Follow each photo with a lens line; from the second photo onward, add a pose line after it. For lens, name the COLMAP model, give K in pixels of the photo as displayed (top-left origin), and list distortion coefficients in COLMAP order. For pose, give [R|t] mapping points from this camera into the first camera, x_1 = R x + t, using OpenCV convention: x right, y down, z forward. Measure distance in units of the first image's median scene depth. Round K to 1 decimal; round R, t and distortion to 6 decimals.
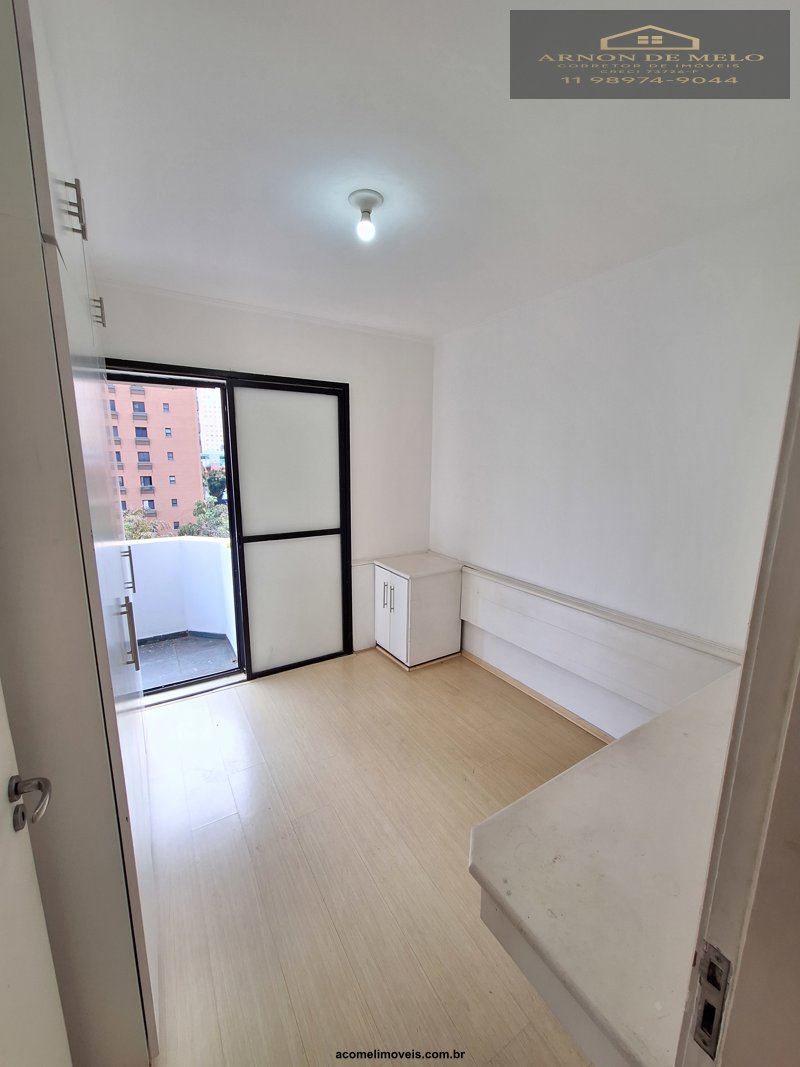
lens RADIAL K [[420.9, 0, 400.0], [0, 420.9, 533.5], [0, 0, 1]] dist [-0.010659, 0.003078]
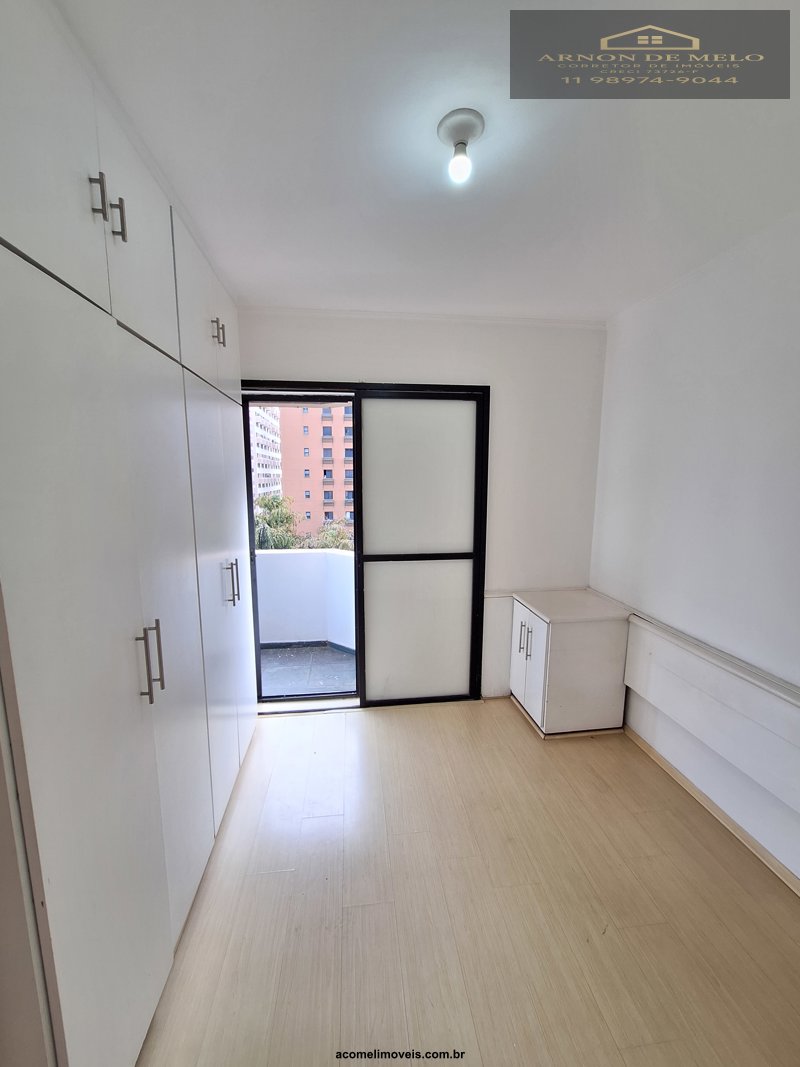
lens RADIAL K [[420.9, 0, 400.0], [0, 420.9, 533.5], [0, 0, 1]] dist [-0.010659, 0.003078]
pose [[0.906650, 0.051606, -0.418716, 0.084354], [-0.067415, 0.997459, -0.023039, -0.021267], [0.416463, 0.049116, 0.907825, 0.149194]]
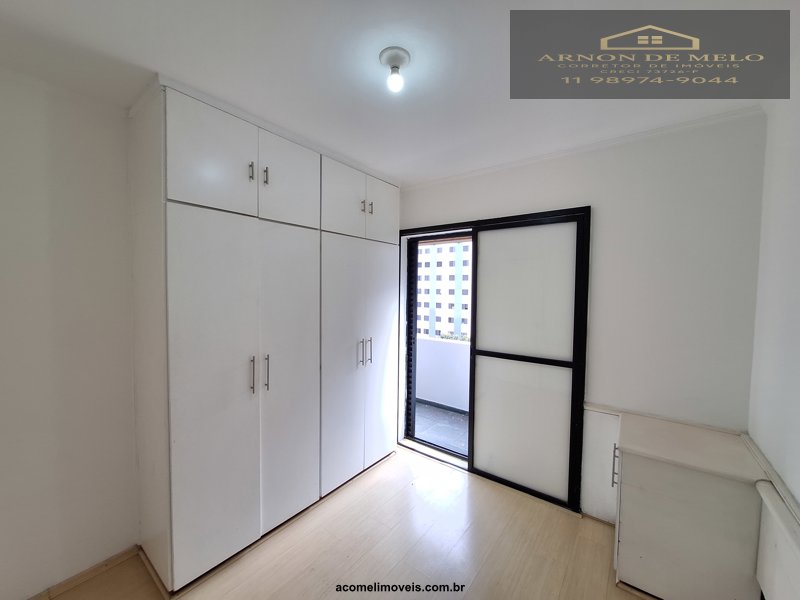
lens RADIAL K [[315.5, 0, 402.1], [0, 315.5, 300.4], [0, 0, 1]] dist [-0.010659, 0.003078]
pose [[0.351668, 0.028014, -0.935706, 0.365096], [-0.170721, 0.984709, -0.034681, -0.057206], [0.920426, 0.171941, 0.351073, 0.401734]]
